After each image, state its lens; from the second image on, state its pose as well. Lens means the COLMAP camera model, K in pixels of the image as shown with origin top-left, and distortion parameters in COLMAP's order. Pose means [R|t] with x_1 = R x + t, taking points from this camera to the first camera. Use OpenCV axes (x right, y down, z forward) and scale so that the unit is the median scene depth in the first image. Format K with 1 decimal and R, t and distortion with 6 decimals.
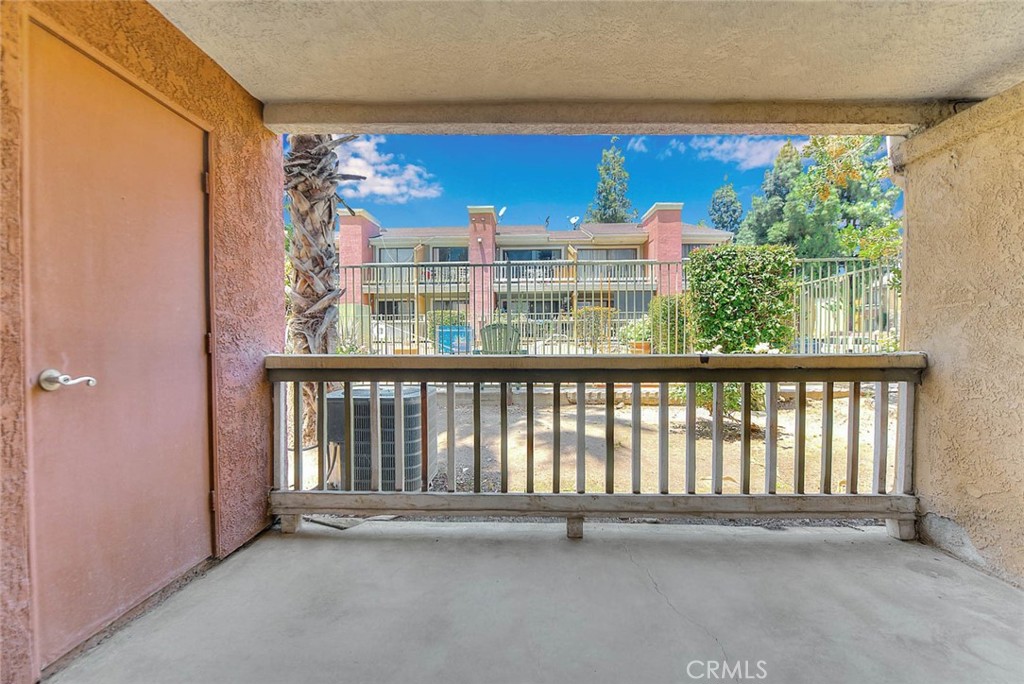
lens RADIAL K [[439.2, 0, 509.6], [0, 439.2, 346.5], [0, 0, 1]] dist [-0.015204, 0.000795]
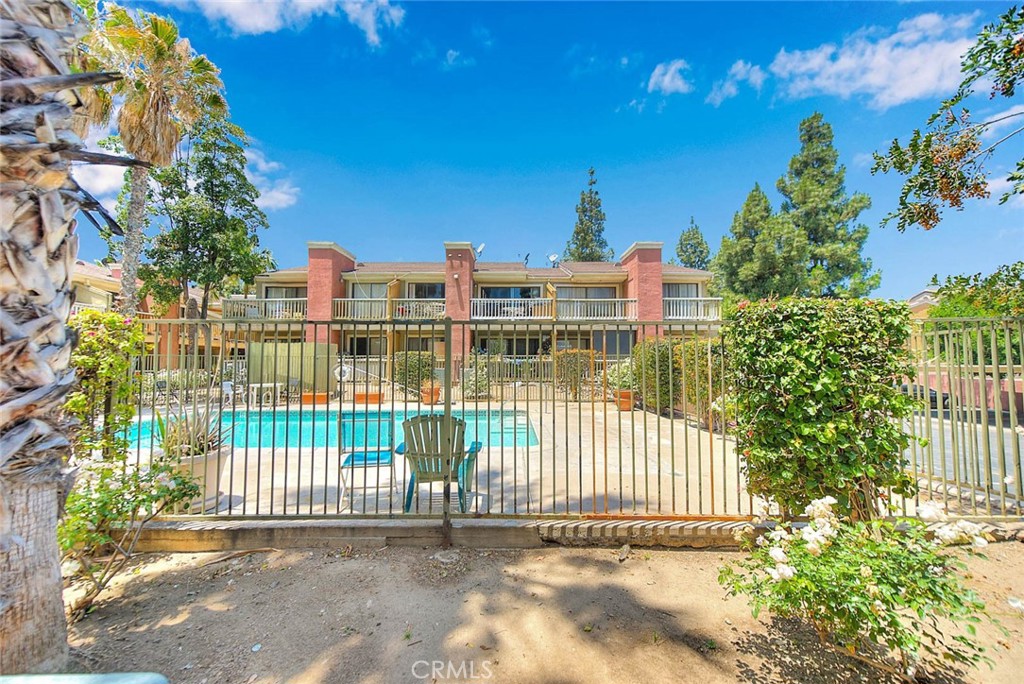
lens RADIAL K [[414.7, 0, 515.9], [0, 414.7, 344.8], [0, 0, 1]] dist [0.031714, 0.000194]
pose [[0.998567, 0.006548, 0.053107, 0.074246], [-0.002598, 0.997246, -0.074113, -0.123529], [-0.053446, 0.073869, 0.995835, 0.447227]]
